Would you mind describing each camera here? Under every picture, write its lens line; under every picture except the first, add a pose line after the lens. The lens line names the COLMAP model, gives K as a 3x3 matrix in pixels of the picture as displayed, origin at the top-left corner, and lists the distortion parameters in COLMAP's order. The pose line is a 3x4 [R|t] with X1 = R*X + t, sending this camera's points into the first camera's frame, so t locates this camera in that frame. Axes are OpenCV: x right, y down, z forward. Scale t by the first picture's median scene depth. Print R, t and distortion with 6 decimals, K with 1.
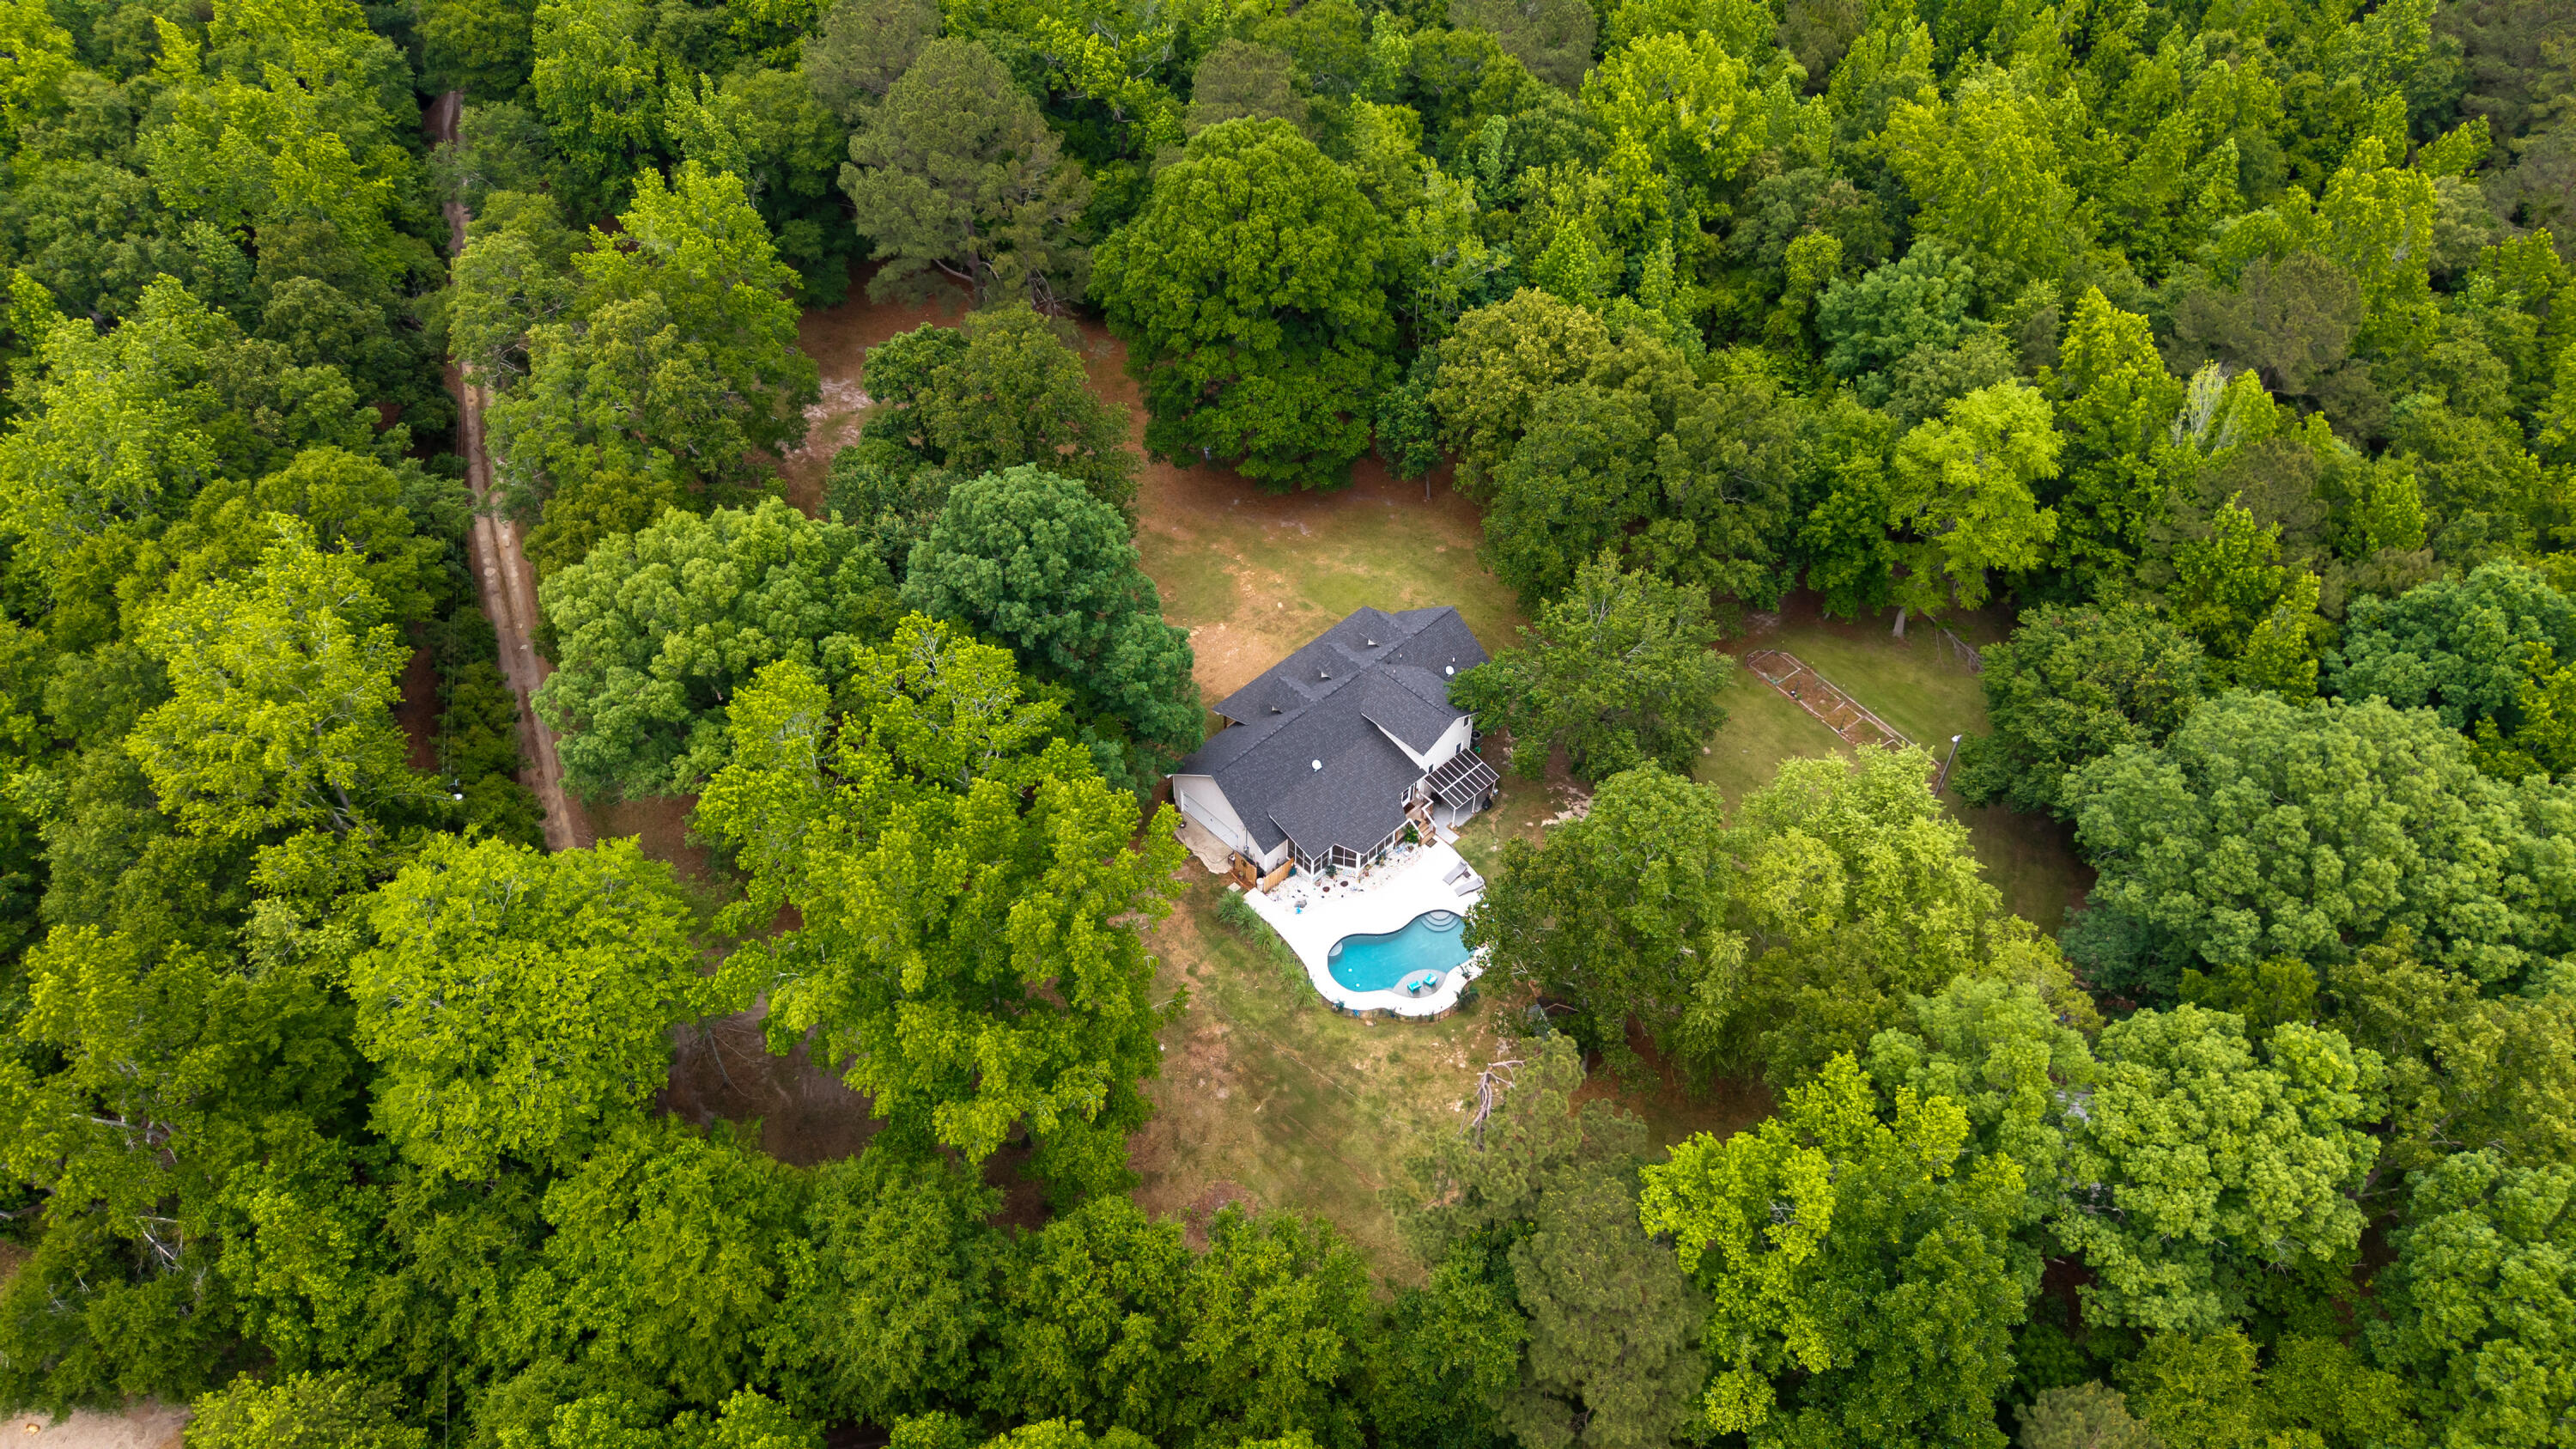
lens RADIAL K [[1737.3, 0, 1280.0], [0, 1737.3, 723.7], [0, 0, 1]] dist [0.001025, -0.007837]
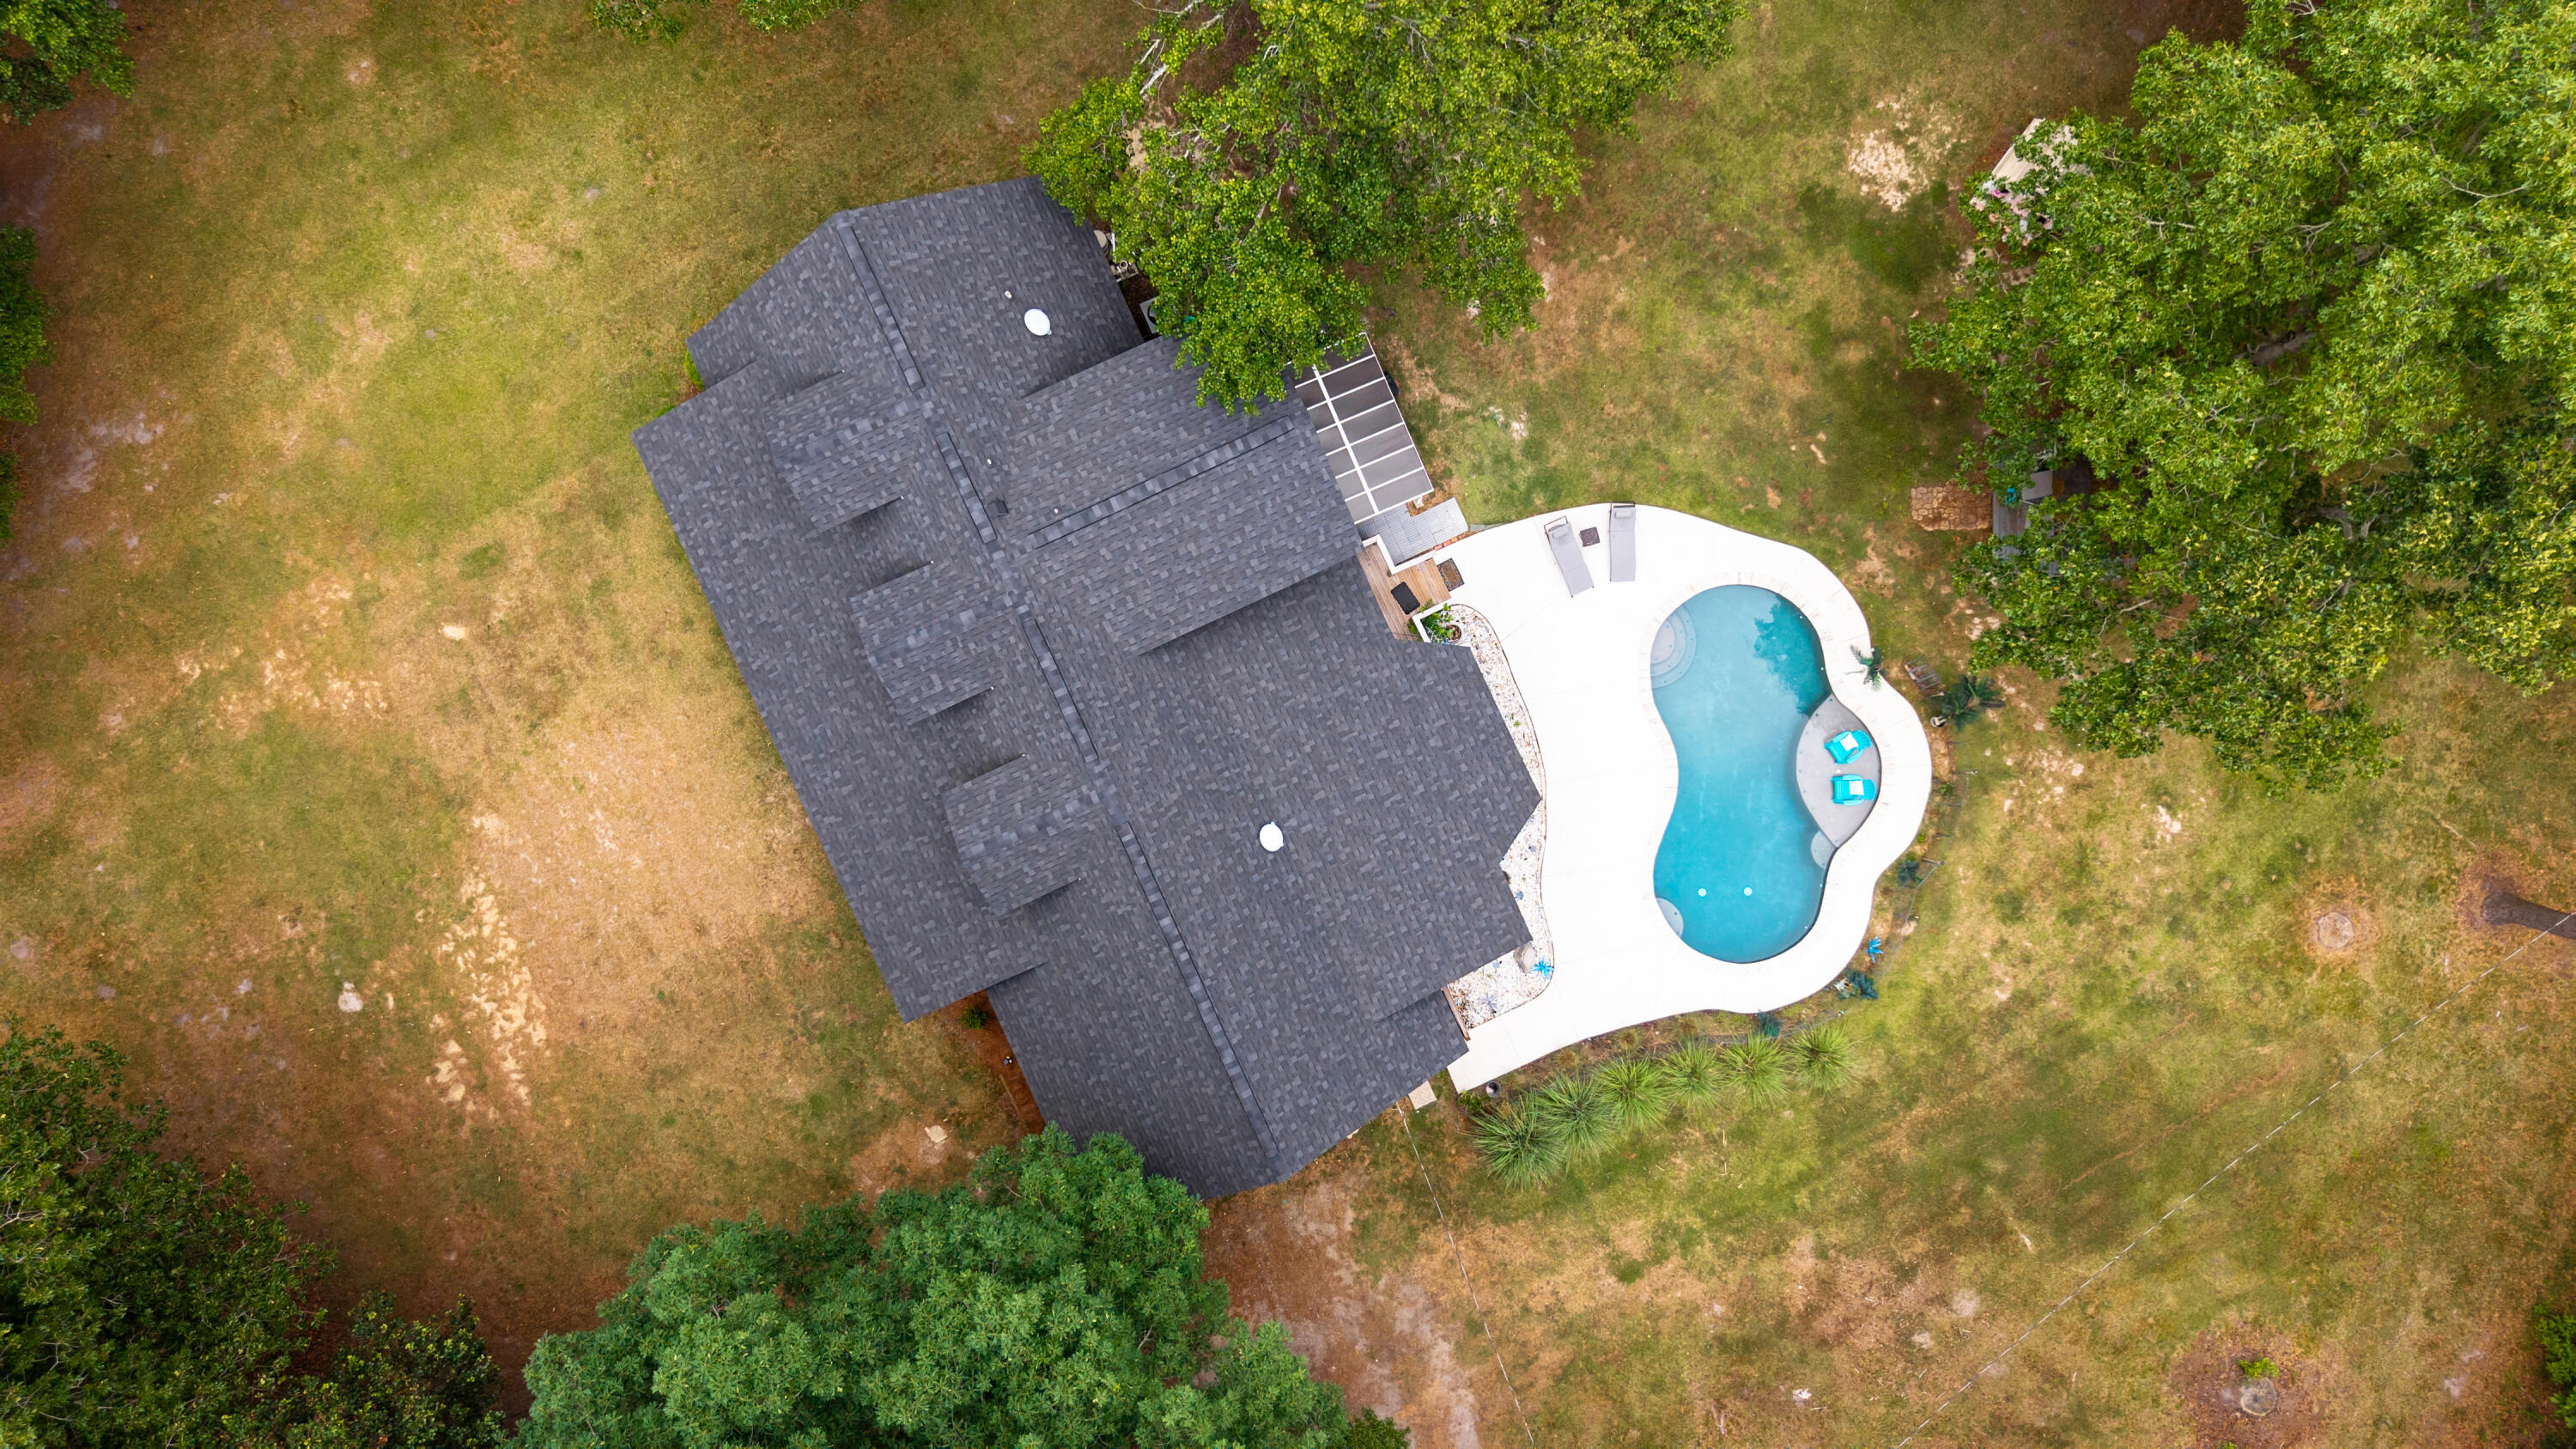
lens RADIAL K [[1737.3, 0, 1292.7], [0, 1737.3, 715.4], [0, 0, 1]] dist [0.001025, -0.007837]
pose [[0.338566, -0.940889, -0.010086, 0.050236], [0.654043, 0.227615, 0.721401, -0.234713], [-0.676462, -0.250838, 0.692445, 0.762341]]
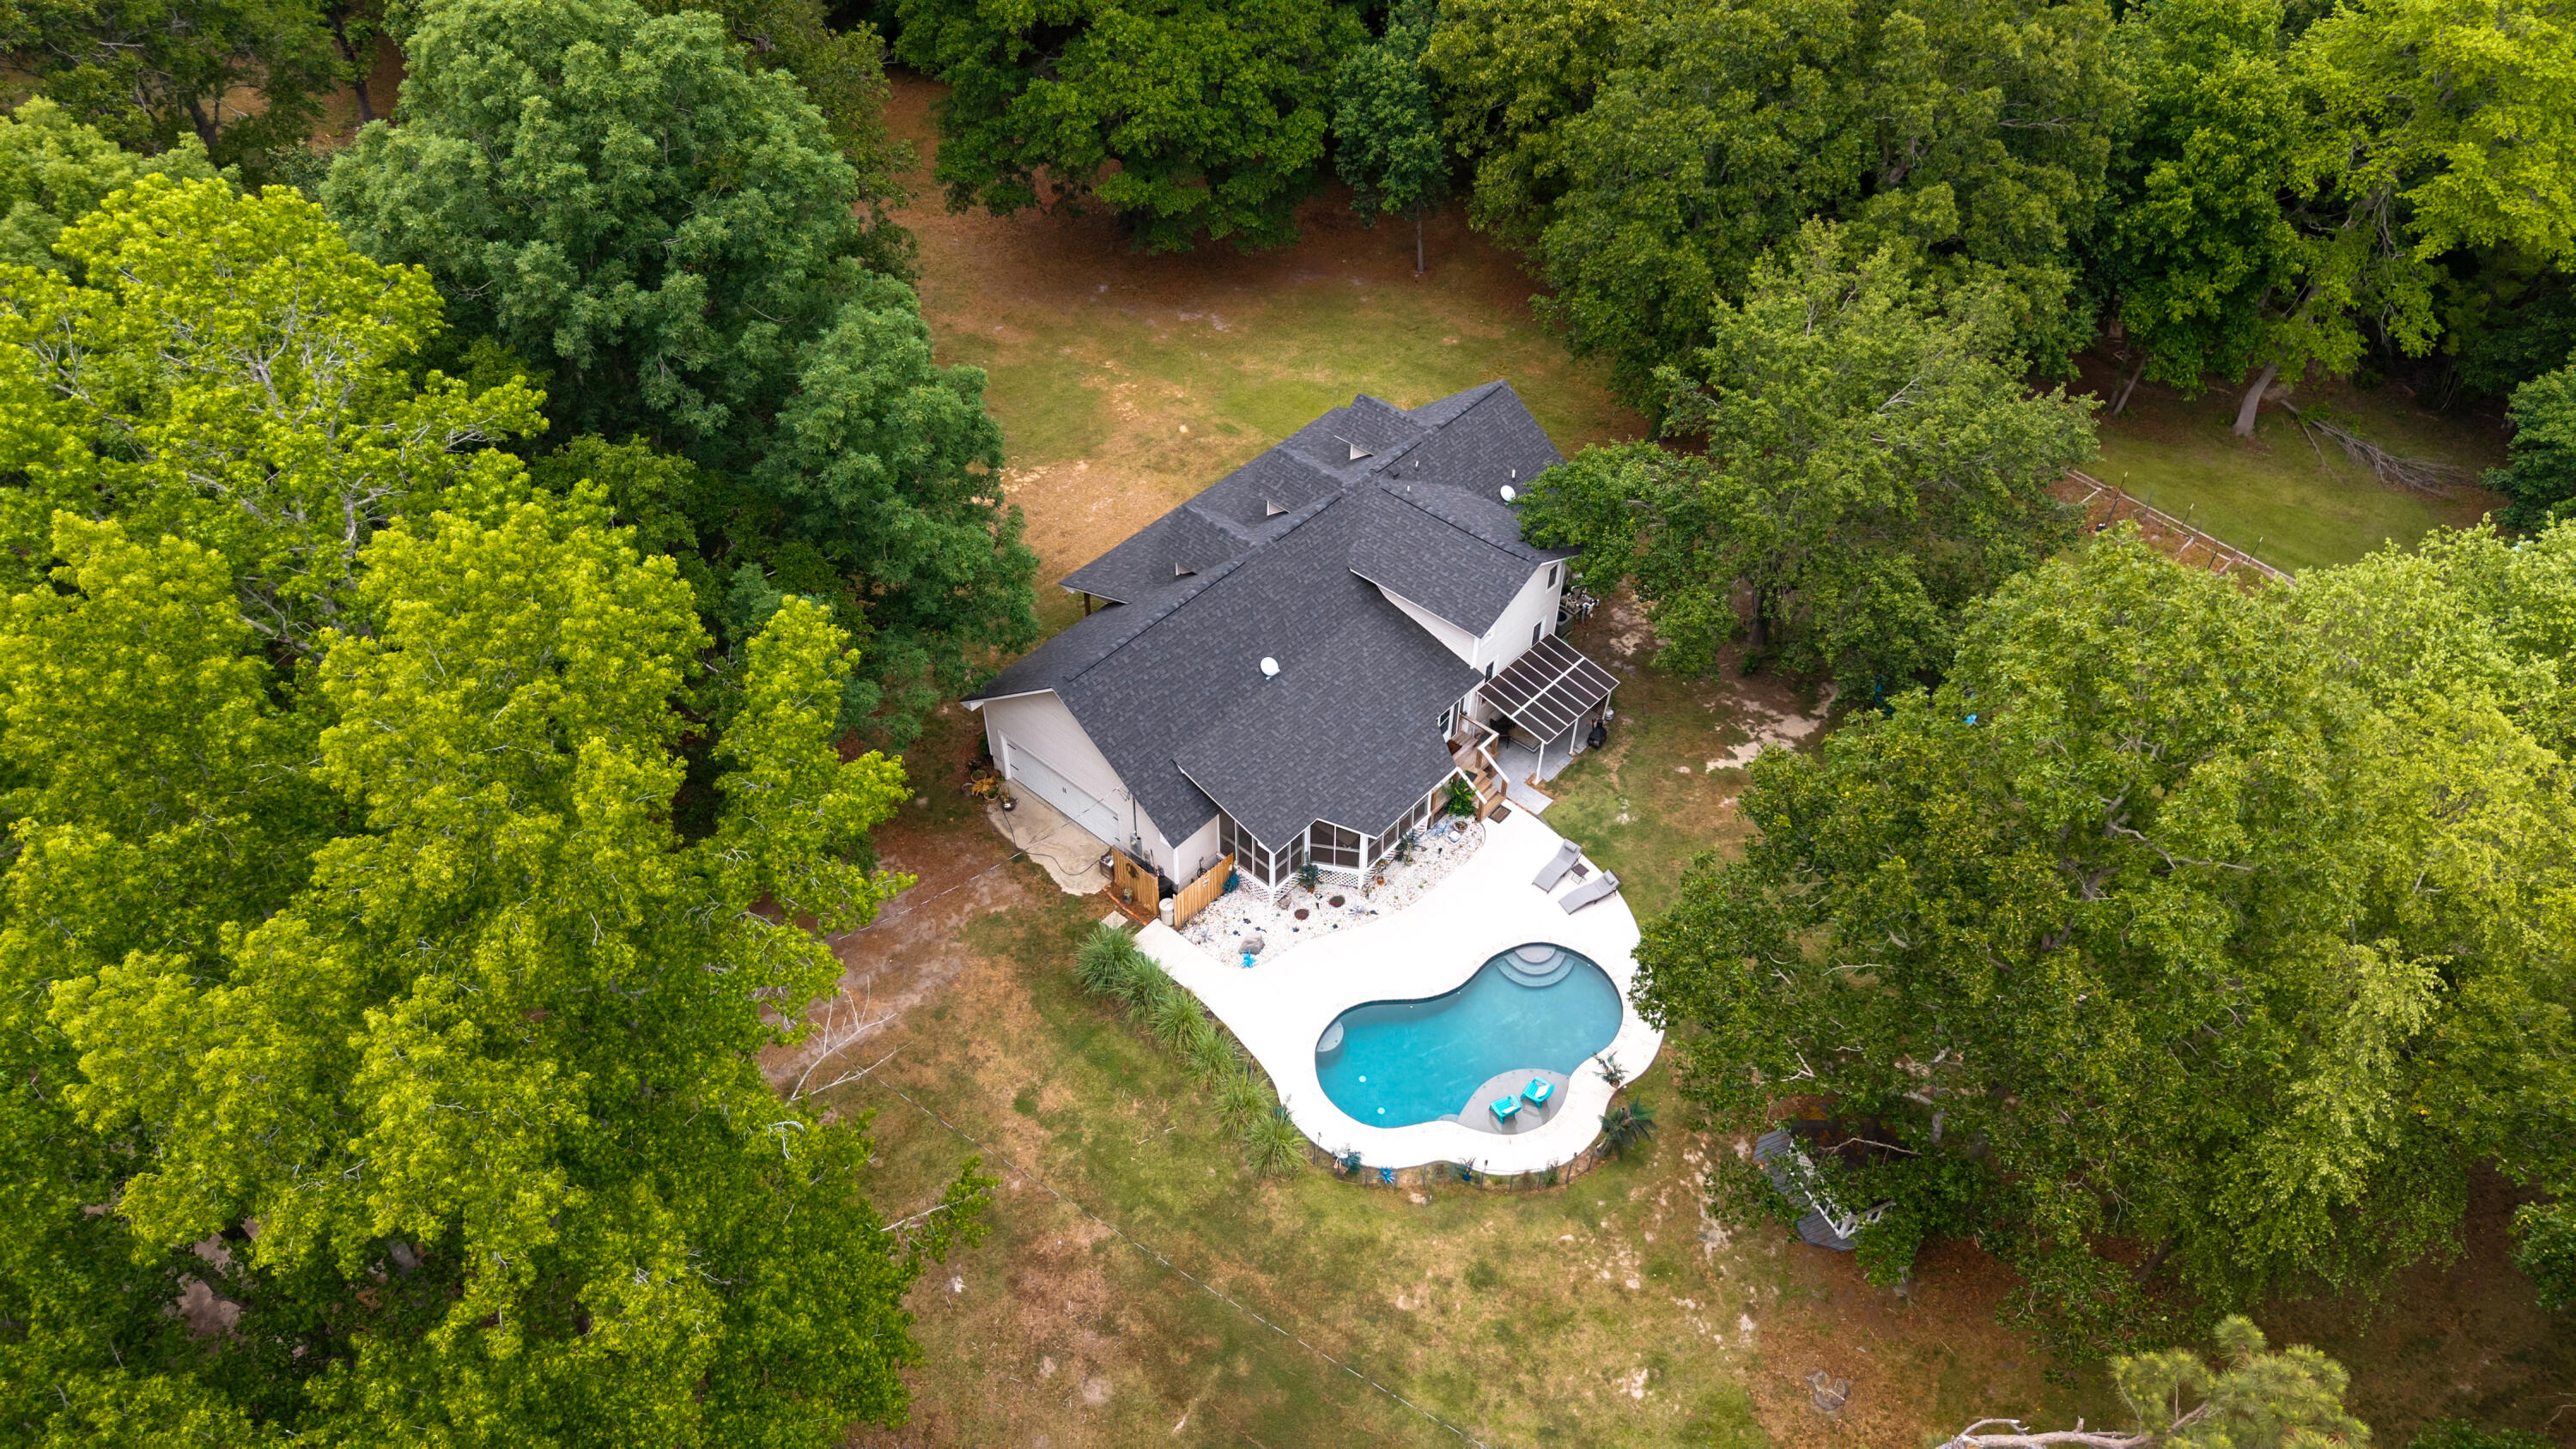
lens RADIAL K [[1737.3, 0, 1297.3], [0, 1737.3, 722.2], [0, 0, 1]] dist [0.001025, -0.007837]
pose [[0.997193, -0.049067, 0.056562, 0.000245], [0.051083, 0.998089, -0.034764, 0.057760], [-0.054748, 0.037556, 0.997794, 0.505214]]
